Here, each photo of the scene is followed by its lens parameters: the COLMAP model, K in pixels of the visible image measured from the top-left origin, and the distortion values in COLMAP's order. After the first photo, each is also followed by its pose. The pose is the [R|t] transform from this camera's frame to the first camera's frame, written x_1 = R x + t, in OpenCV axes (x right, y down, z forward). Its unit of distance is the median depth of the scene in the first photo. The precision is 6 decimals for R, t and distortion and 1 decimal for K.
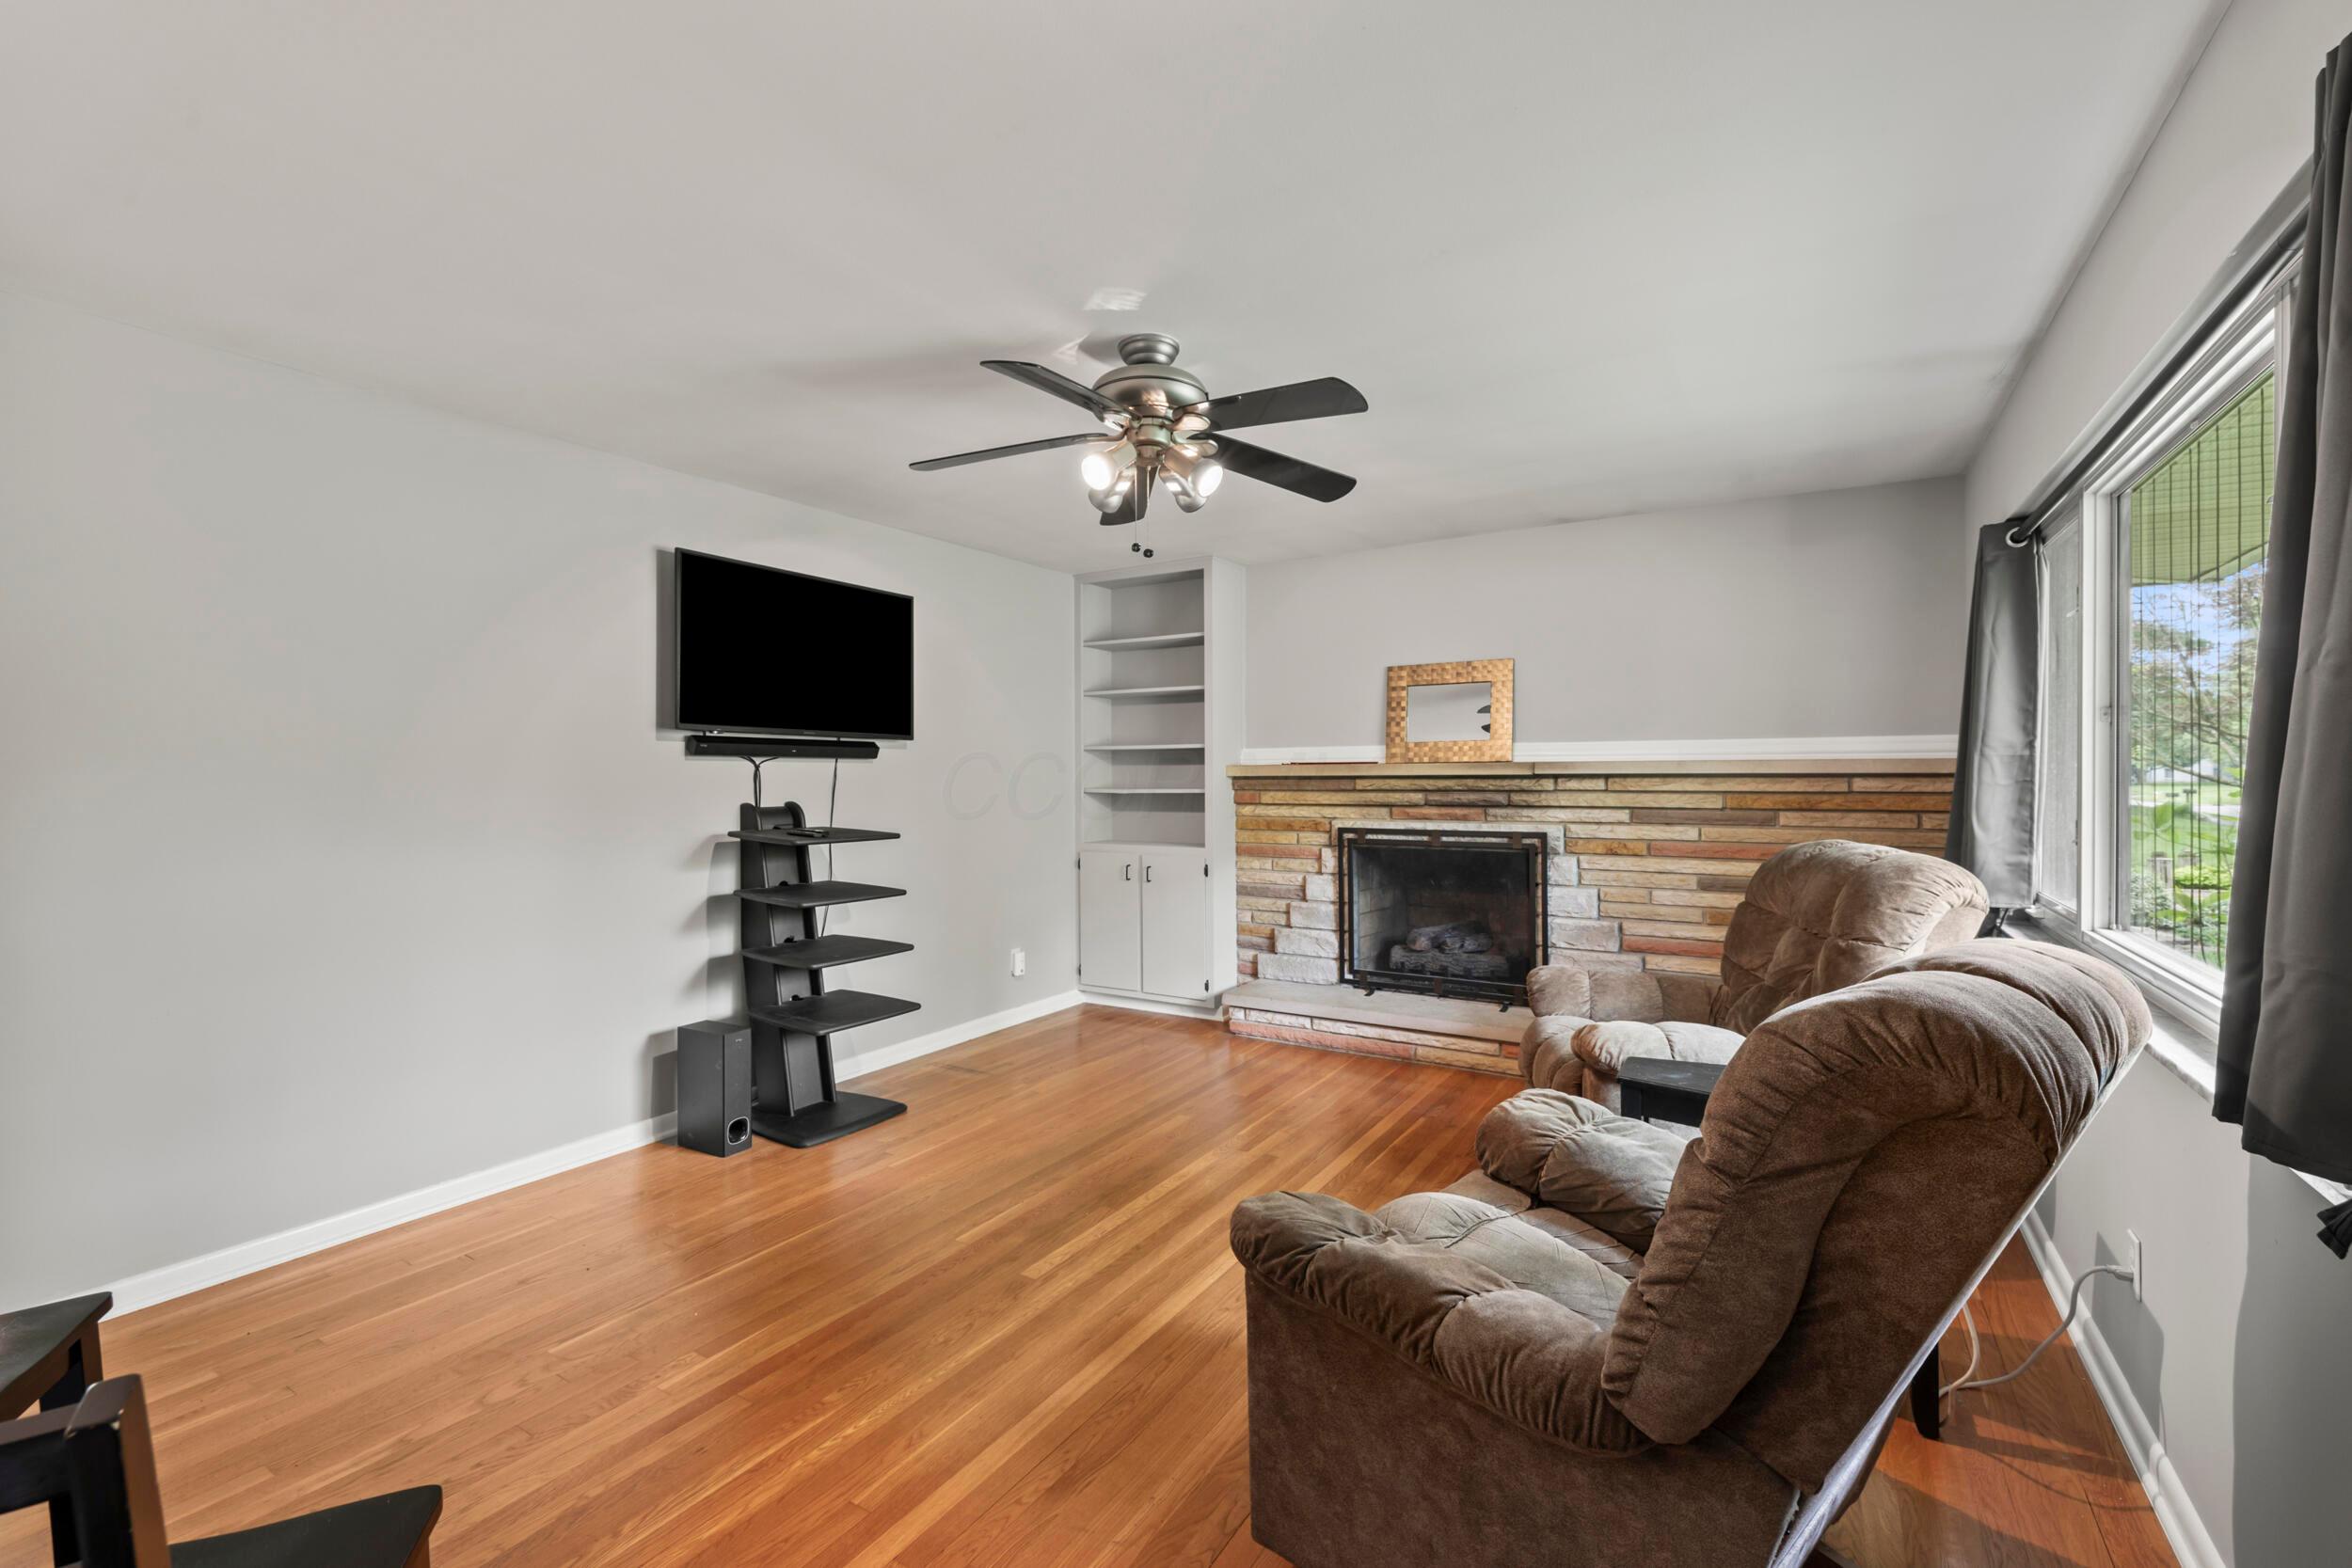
lens RADIAL K [[1020.3, 0, 1169.2], [0, 1020.3, 779.3], [0, 0, 1]] dist [-0.001106, 0.000856]
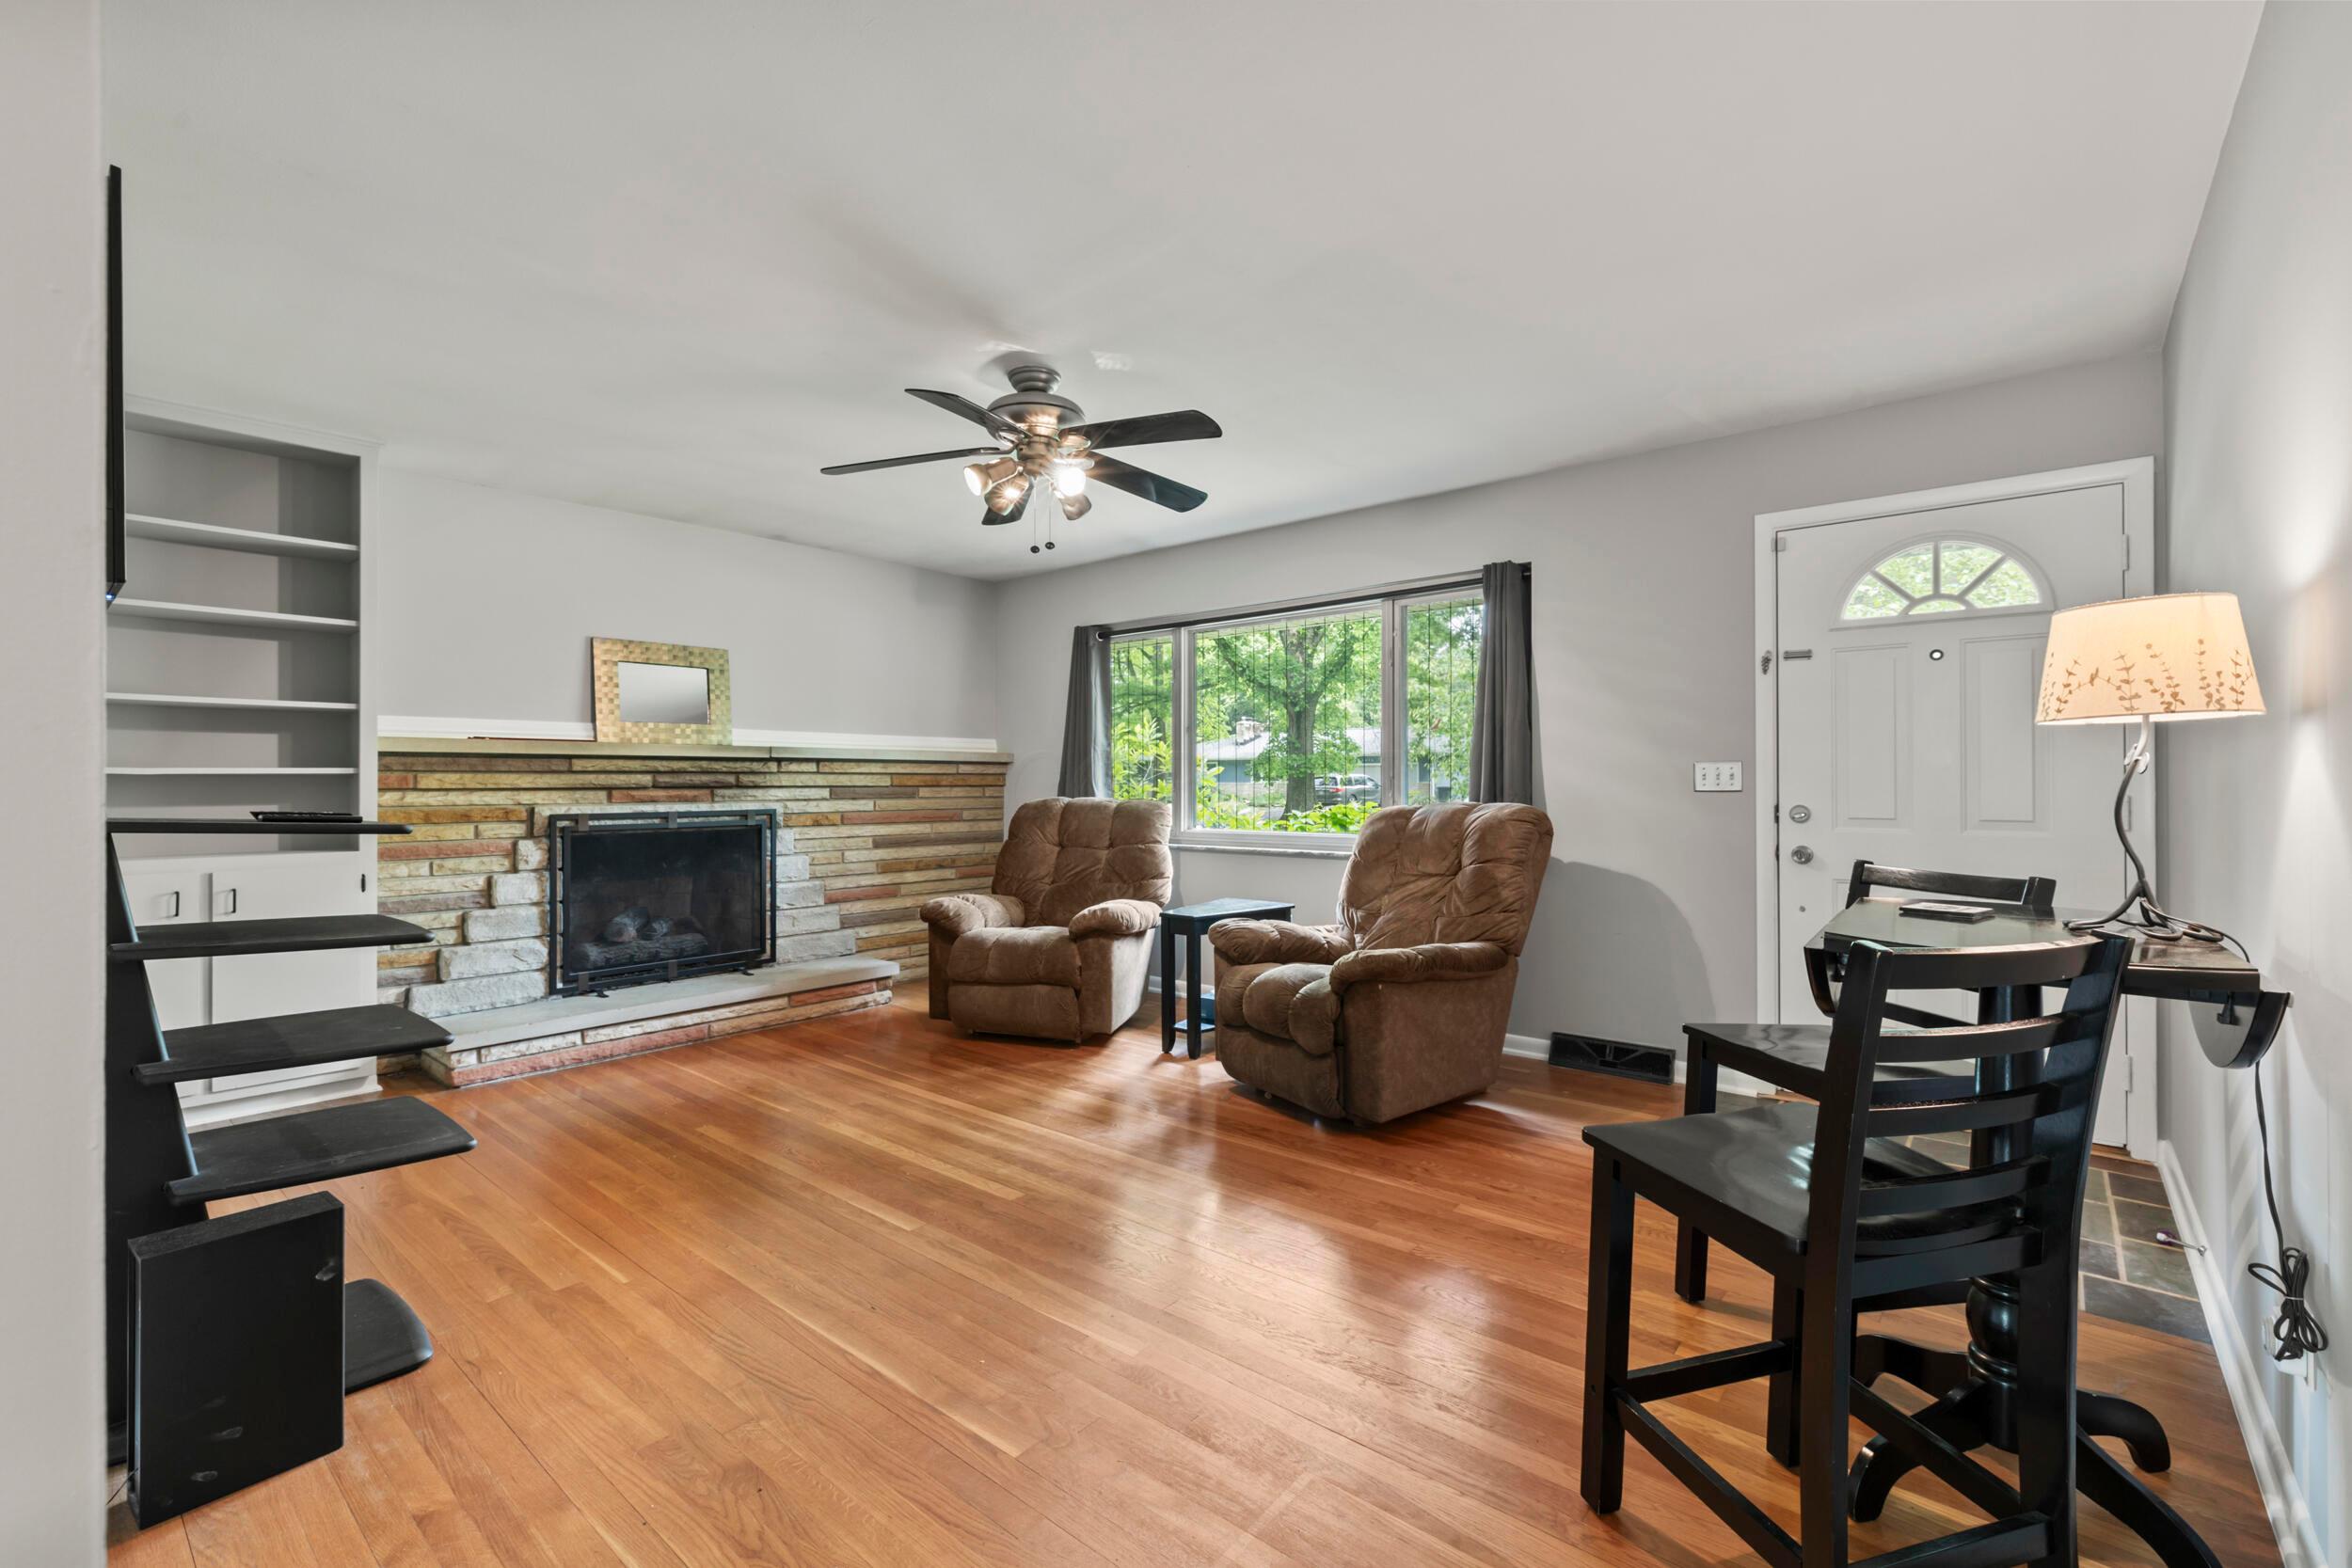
lens RADIAL K [[1020.3, 0, 1186.4], [0, 1020.3, 780.0], [0, 0, 1]] dist [-0.001106, 0.000856]
pose [[0.138281, 0.008599, 0.990356, -0.660053], [0.007971, 0.999920, -0.009795, 0.032918], [-0.990361, 0.009248, 0.138201, 0.373973]]
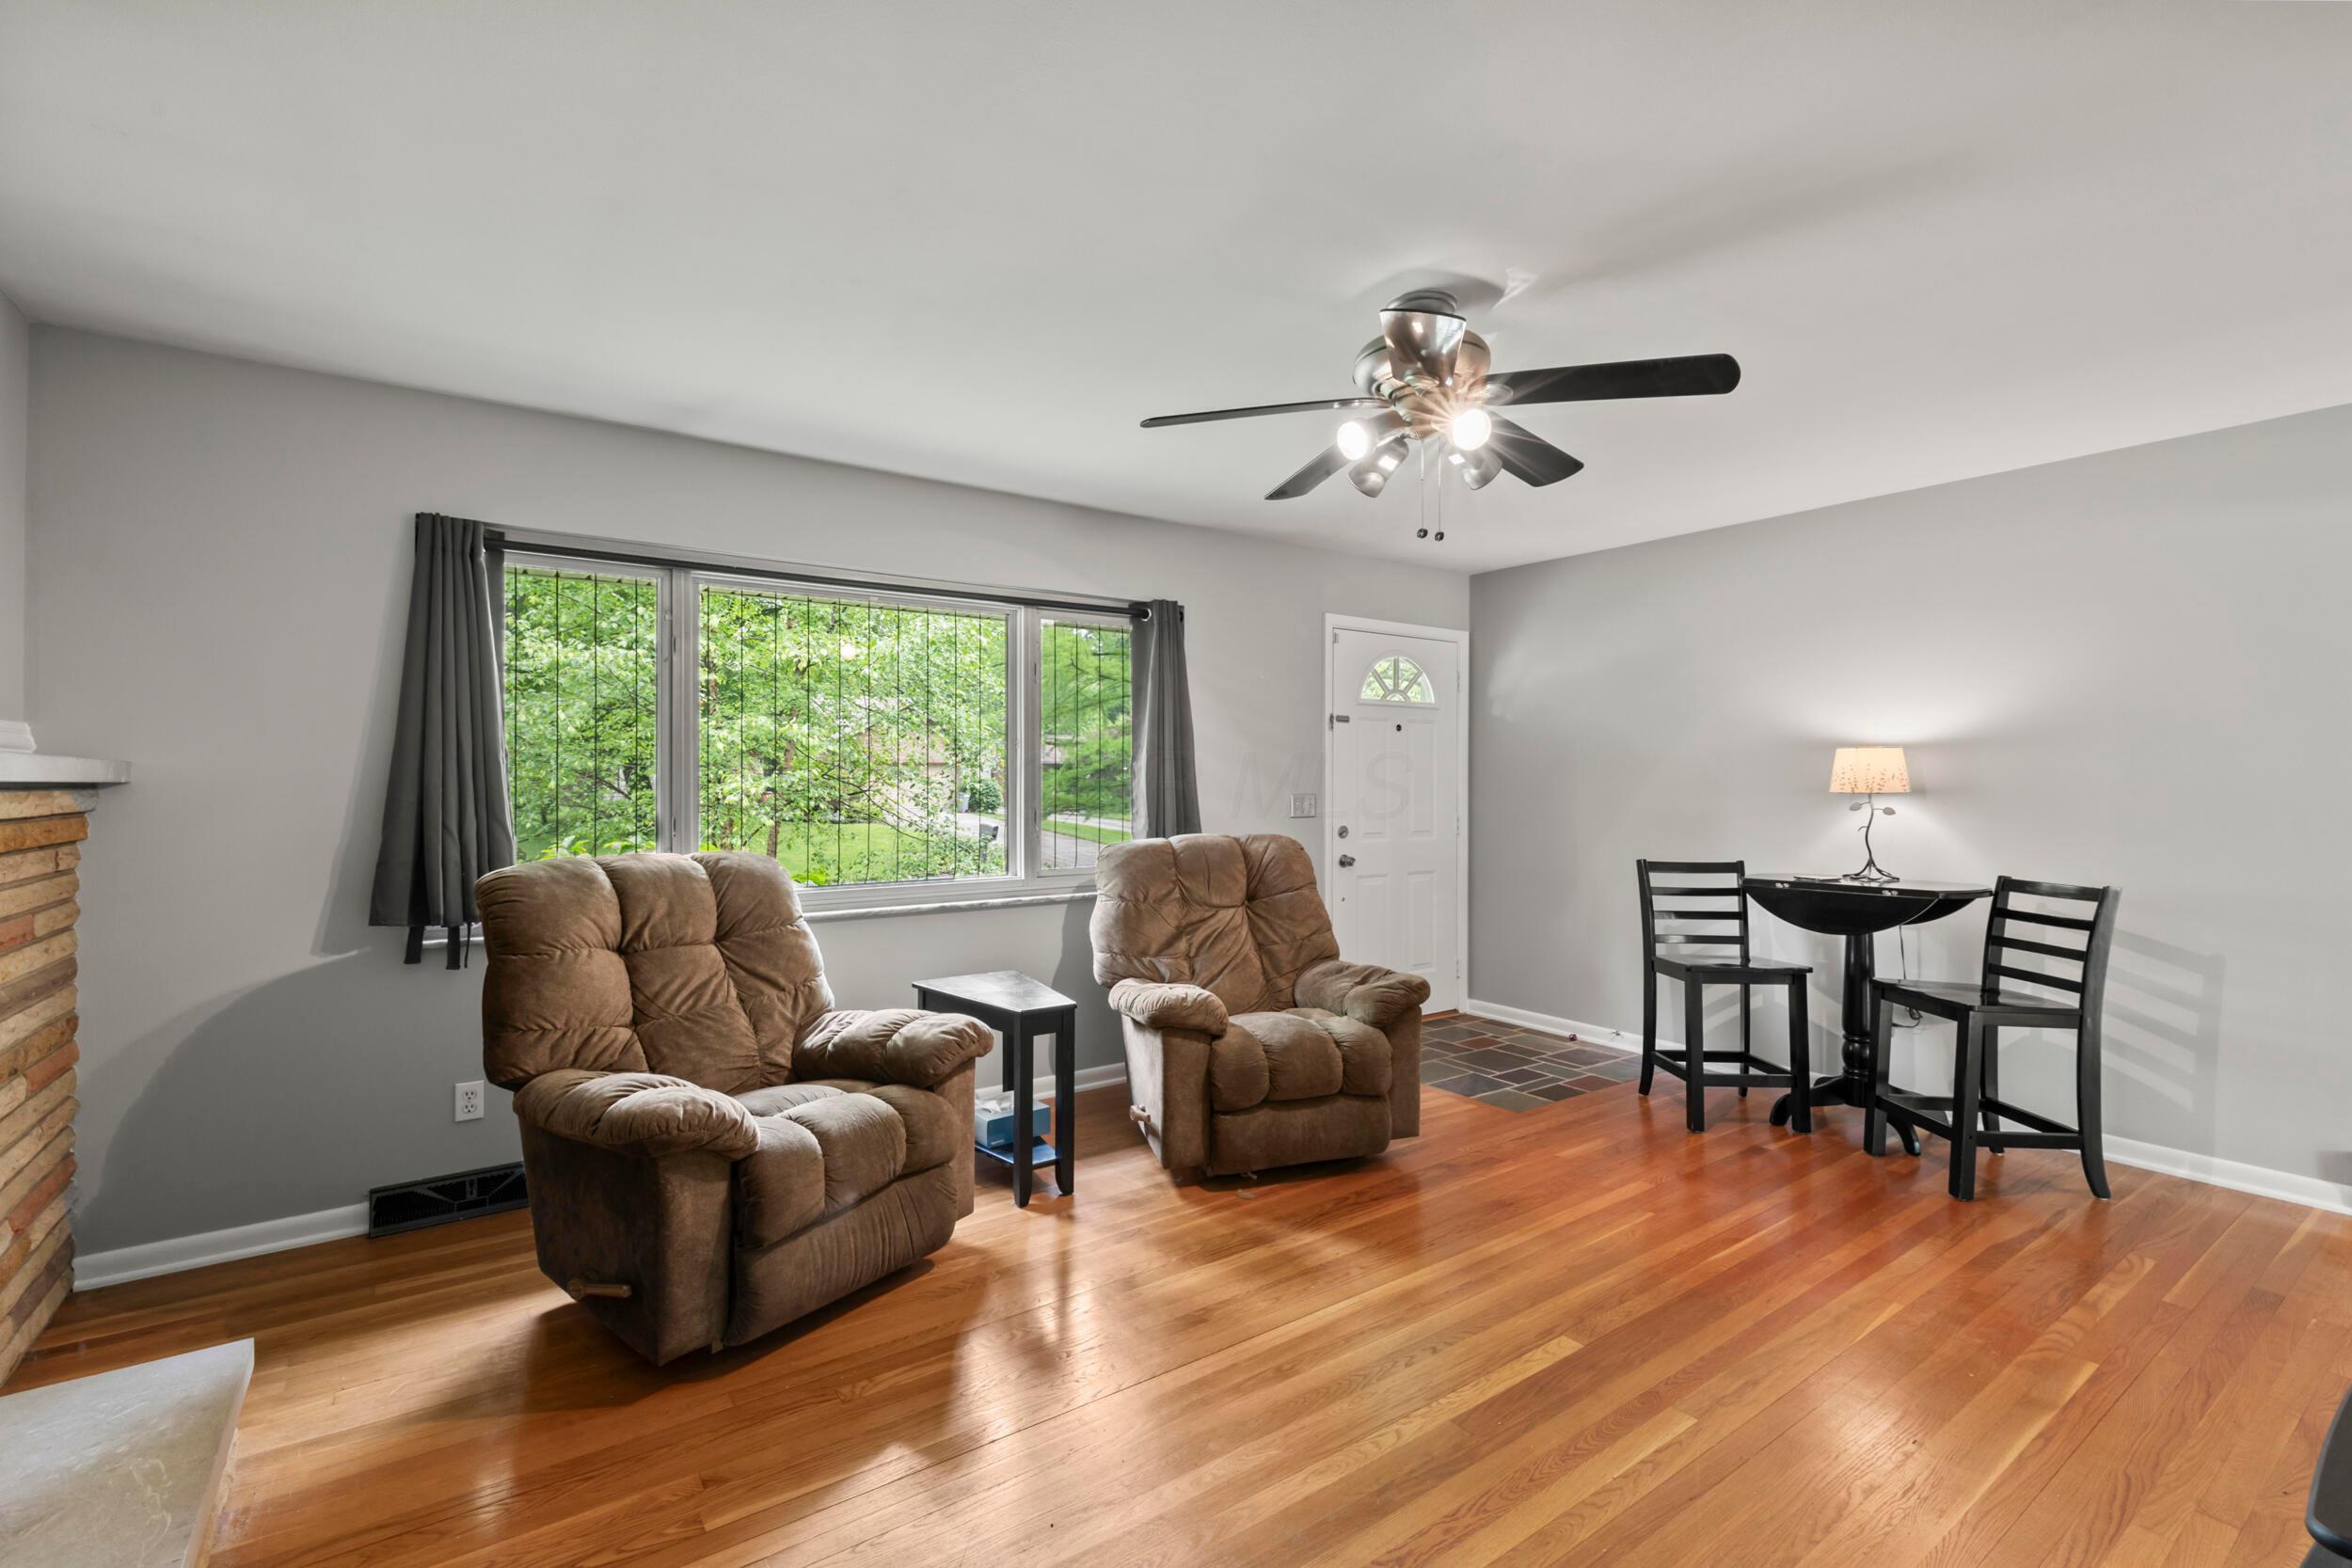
lens RADIAL K [[1020.3, 0, 1186.2], [0, 1020.3, 788.2], [0, 0, 1]] dist [-0.001106, 0.000856]
pose [[-0.921091, 0.004001, 0.389327, -0.103898], [0.008588, 0.999913, 0.010043, -0.003844], [-0.389253, 0.012594, -0.921045, 1.079046]]
